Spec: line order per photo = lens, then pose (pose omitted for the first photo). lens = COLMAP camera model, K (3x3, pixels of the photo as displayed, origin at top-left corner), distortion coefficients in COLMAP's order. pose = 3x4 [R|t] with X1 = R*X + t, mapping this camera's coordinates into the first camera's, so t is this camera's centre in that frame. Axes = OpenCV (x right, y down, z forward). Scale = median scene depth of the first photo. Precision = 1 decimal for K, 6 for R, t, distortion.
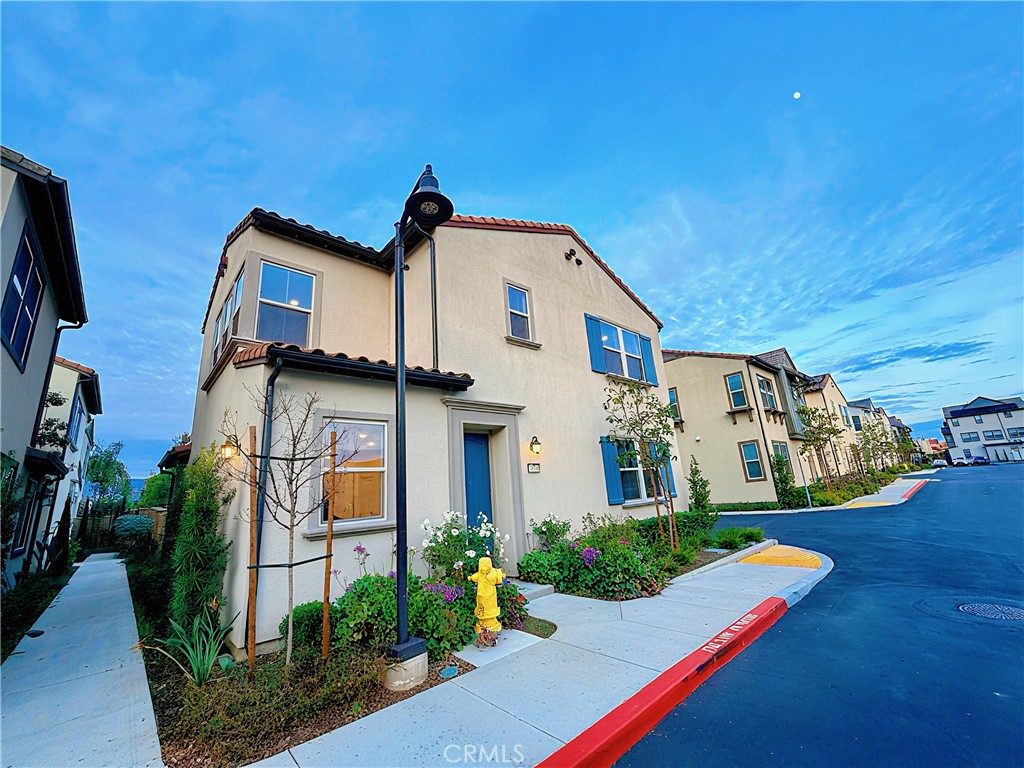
lens RADIAL K [[413.2, 0, 512.0], [0, 413.2, 384.0], [0, 0, 1]] dist [0.001520, 0.000139]
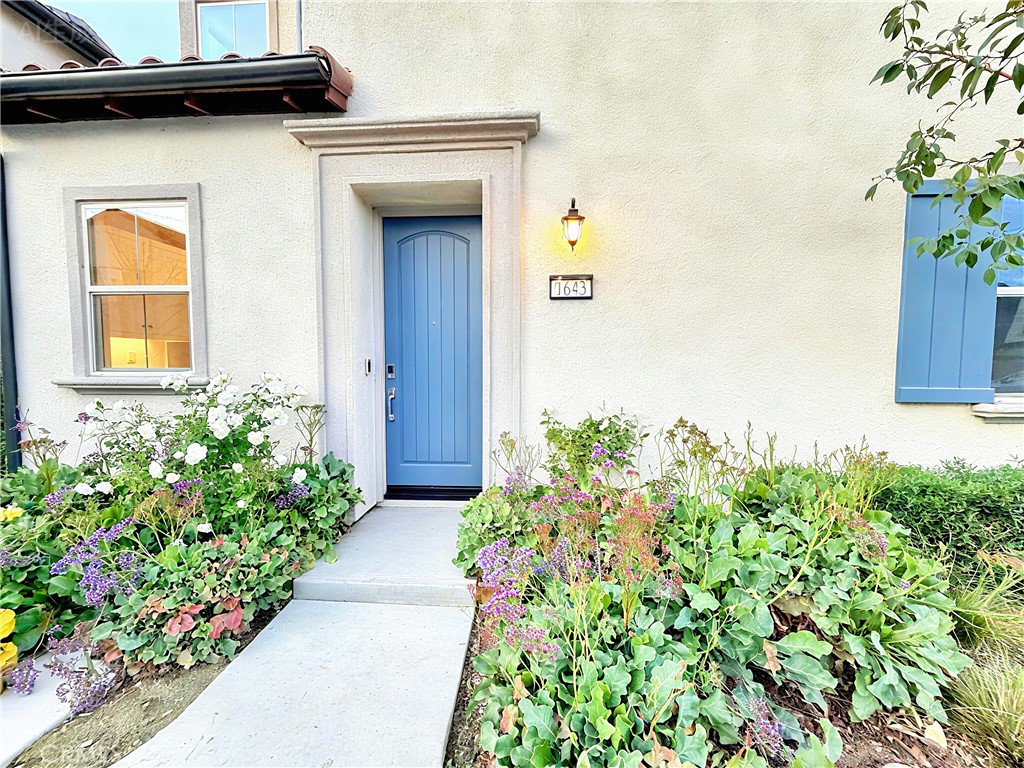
lens RADIAL K [[413.2, 0, 512.0], [0, 413.2, 384.0], [0, 0, 1]] dist [0.001520, 0.000139]
pose [[0.694529, 0.115777, -0.710088, 0.301645], [0.136154, 0.947982, 0.287735, 0.172199], [0.706464, -0.296522, 0.642638, 0.692426]]
